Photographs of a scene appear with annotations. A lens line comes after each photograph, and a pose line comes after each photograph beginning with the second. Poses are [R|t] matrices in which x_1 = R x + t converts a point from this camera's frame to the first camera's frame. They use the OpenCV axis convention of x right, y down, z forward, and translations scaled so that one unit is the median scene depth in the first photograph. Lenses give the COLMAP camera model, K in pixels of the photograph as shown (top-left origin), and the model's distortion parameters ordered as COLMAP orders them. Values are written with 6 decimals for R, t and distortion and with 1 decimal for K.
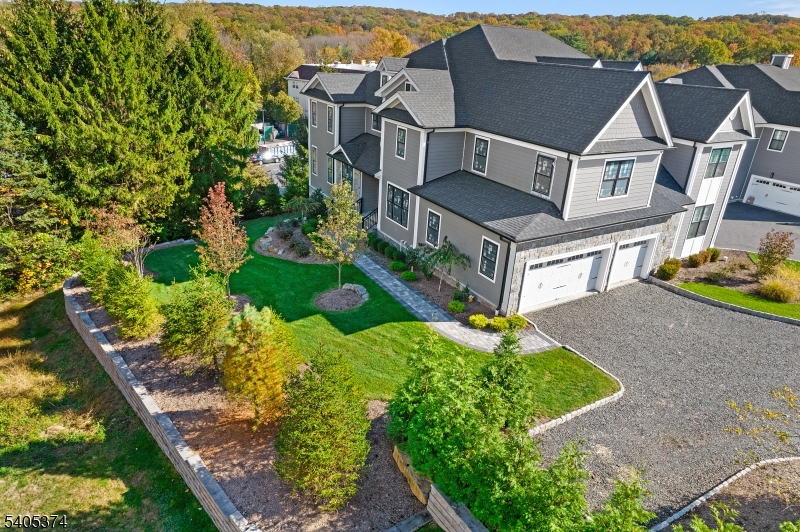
lens RADIAL K [[507.6, 0, 400.4], [0, 507.6, 266.4], [0, 0, 1]] dist [-0.032795, 0.002107]
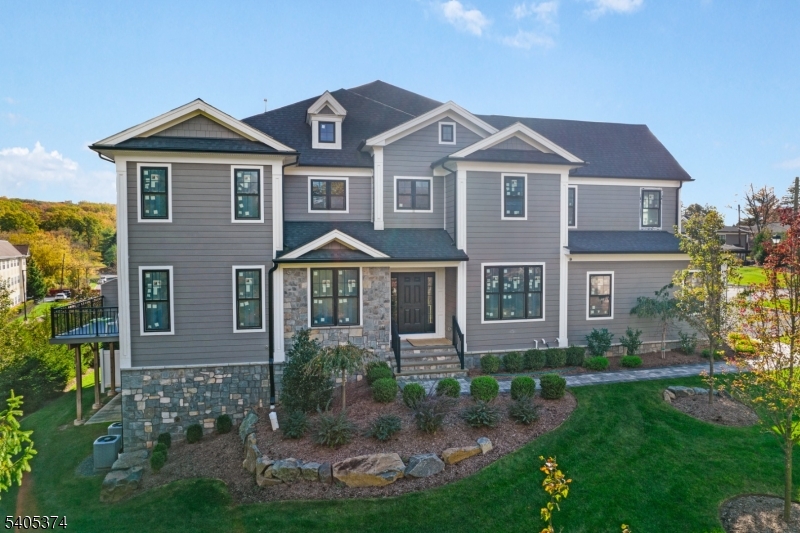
lens RADIAL K [[507.6, 0, 397.6], [0, 507.6, 265.7], [0, 0, 1]] dist [-0.032795, 0.002107]
pose [[0.311317, -0.086430, 0.946368, -0.713091], [0.399148, 0.915646, -0.047679, -0.193007], [-0.862417, 0.392584, 0.319554, 0.970290]]
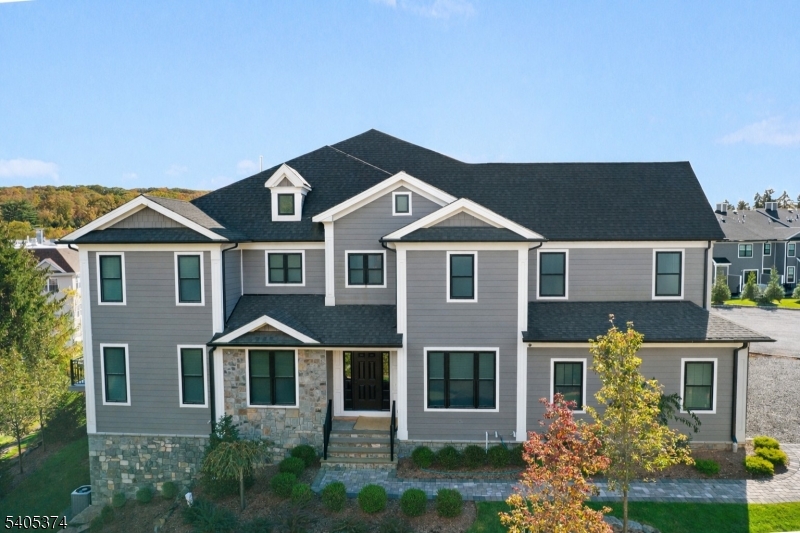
lens RADIAL K [[545.2, 0, 400.9], [0, 545.2, 265.8], [0, 0, 1]] dist [-0.025698, -0.000192]
pose [[0.550778, -0.104741, 0.828053, -0.607860], [0.363840, 0.923001, -0.125257, -0.203733], [-0.751175, 0.370268, 0.546478, 0.694890]]
